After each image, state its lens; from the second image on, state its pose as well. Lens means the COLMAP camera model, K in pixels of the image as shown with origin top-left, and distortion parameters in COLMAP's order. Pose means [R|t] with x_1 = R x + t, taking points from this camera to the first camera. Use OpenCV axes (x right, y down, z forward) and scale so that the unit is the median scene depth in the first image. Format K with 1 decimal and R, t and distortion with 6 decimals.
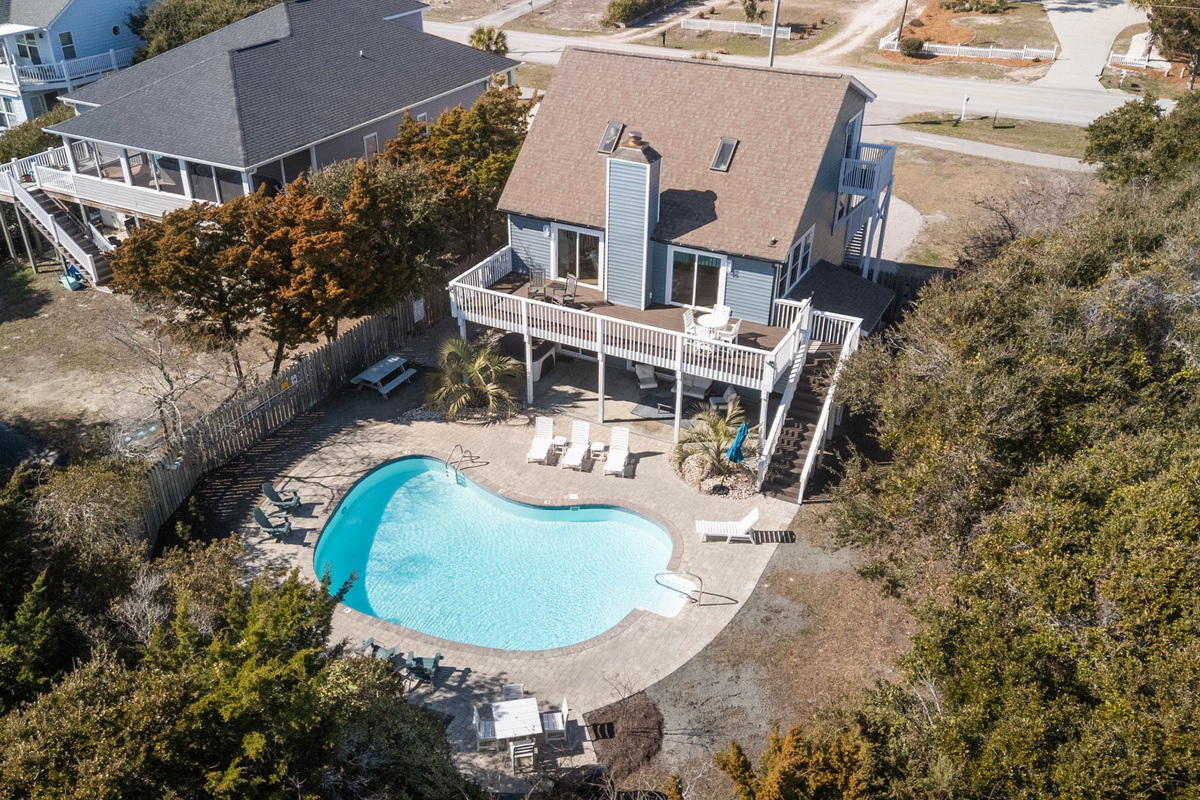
lens RADIAL K [[1015.4, 0, 595.8], [0, 1015.4, 406.3], [0, 0, 1]] dist [0.069294, -0.033663]
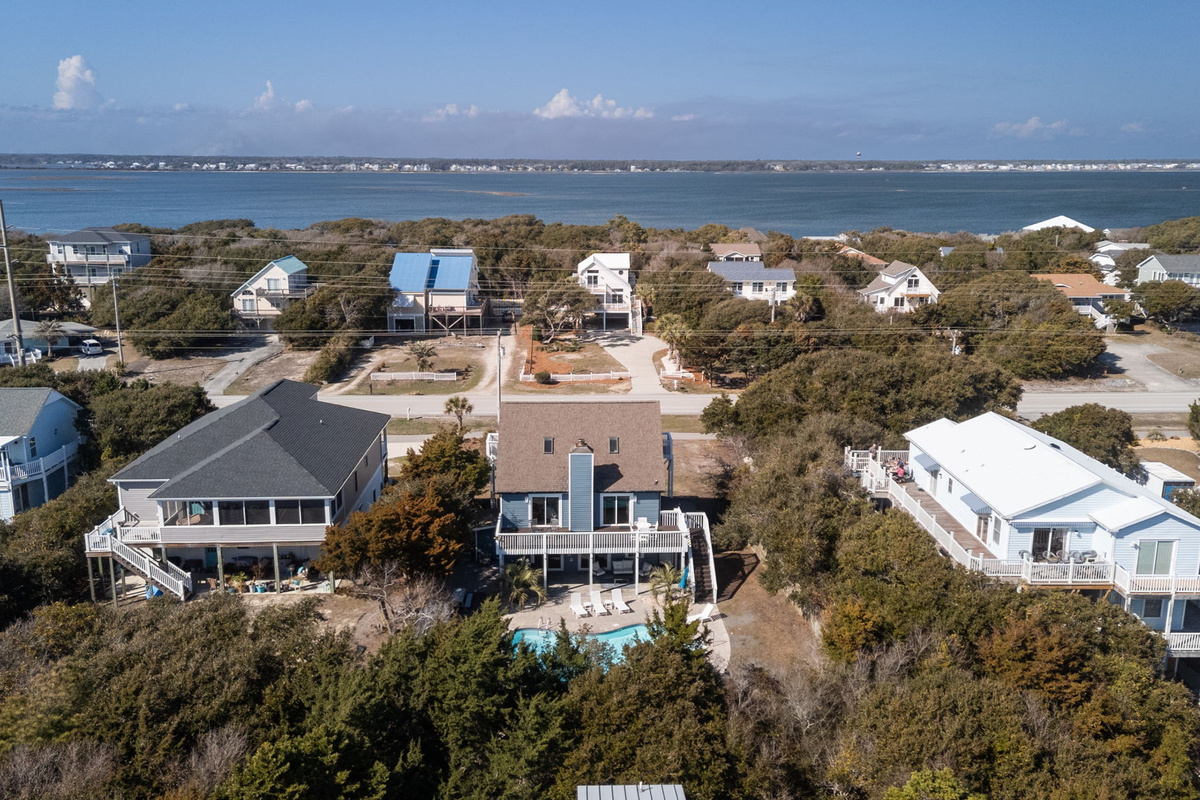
lens RADIAL K [[1015.4, 0, 600.9], [0, 1015.4, 395.8], [0, 0, 1]] dist [0.069294, -0.033663]
pose [[0.874559, -0.107411, 0.472874, -0.794404], [0.248141, 0.936941, -0.246103, 0.133068], [-0.416620, 0.332571, 0.846064, -0.646401]]
